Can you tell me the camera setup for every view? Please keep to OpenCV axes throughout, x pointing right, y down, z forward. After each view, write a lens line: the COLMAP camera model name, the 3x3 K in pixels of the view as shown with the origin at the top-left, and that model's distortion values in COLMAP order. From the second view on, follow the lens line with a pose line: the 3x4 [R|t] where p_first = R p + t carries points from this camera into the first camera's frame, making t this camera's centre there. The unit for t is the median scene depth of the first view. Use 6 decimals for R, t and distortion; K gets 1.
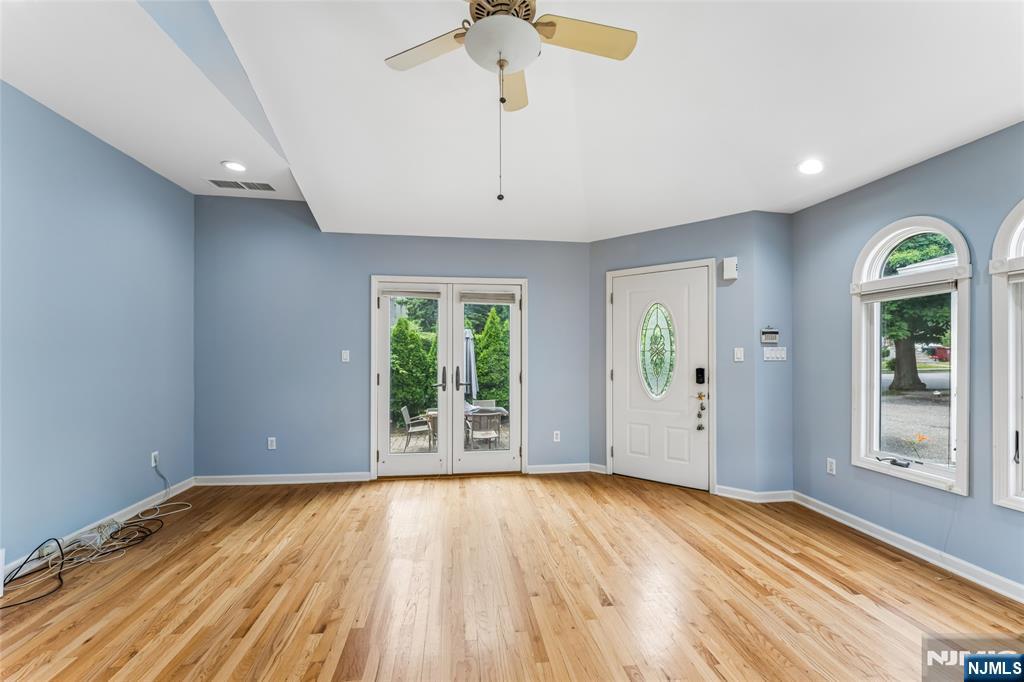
lens RADIAL K [[414.1, 0, 512.2], [0, 414.1, 353.0], [0, 0, 1]] dist [0.000633, 0.000094]
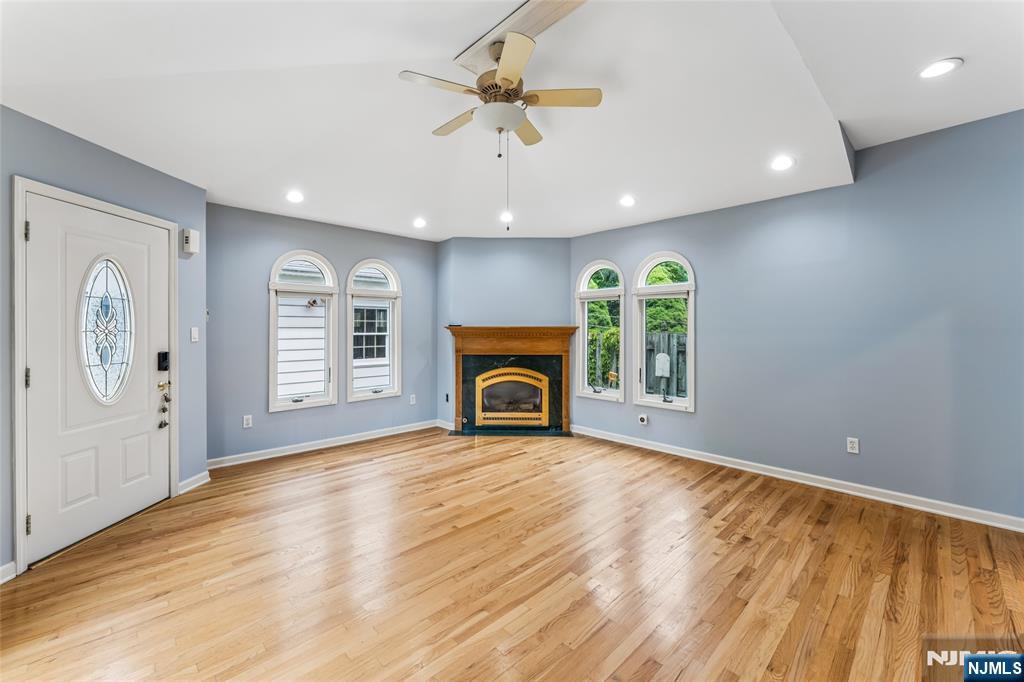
lens RADIAL K [[416.9, 0, 509.6], [0, 416.9, 328.0], [0, 0, 1]] dist [0.000073, 0.000061]
pose [[-0.590783, -0.002285, 0.806827, -0.622275], [-0.000583, 0.999997, 0.002405, -0.012614], [-0.806830, 0.000950, -0.590782, 0.946975]]
